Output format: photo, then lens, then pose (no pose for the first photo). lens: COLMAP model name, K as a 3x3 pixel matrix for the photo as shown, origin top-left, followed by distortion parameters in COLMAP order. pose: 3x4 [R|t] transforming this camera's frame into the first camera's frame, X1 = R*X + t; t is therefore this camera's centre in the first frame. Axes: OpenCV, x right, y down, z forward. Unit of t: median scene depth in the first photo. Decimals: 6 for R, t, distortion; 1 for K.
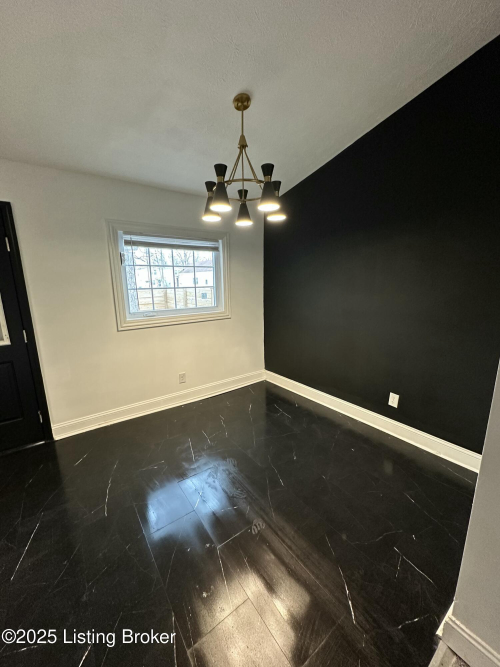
lens RADIAL K [[268.1, 0, 249.9], [0, 268.1, 333.2], [0, 0, 1]] dist [0.000609, 0.000641]
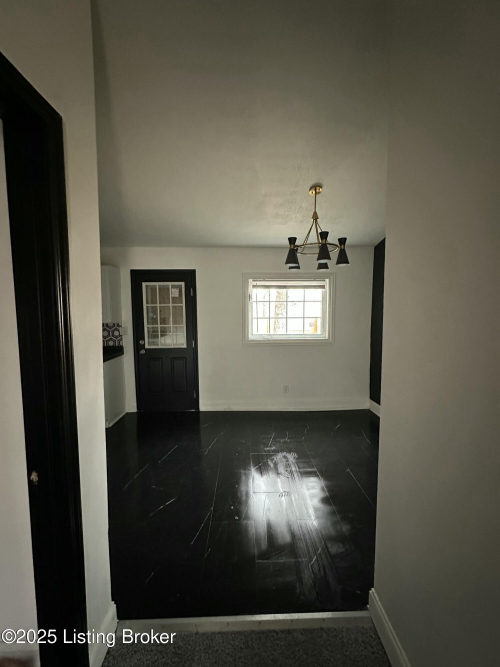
lens RADIAL K [[268.1, 0, 251.8], [0, 268.1, 333.6], [0, 0, 1]] dist [0.000609, 0.000641]
pose [[0.824079, 0.056617, -0.563639, 0.387594], [-0.115128, 0.990966, -0.068783, 0.019124], [0.554653, 0.121573, 0.823152, -0.188228]]
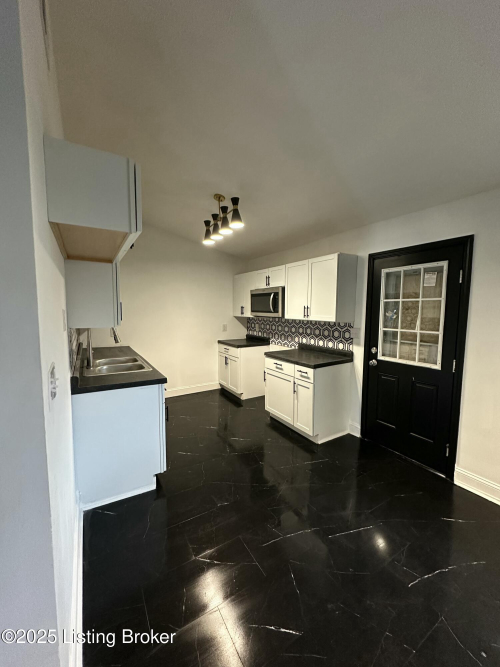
lens RADIAL K [[268.1, 0, 249.8], [0, 268.1, 333.0], [0, 0, 1]] dist [0.000609, 0.000641]
pose [[-0.078235, 0.111022, -0.990734, 0.175036], [-0.195189, 0.972840, 0.124431, -0.075187], [0.977640, 0.203116, -0.054440, 0.257556]]
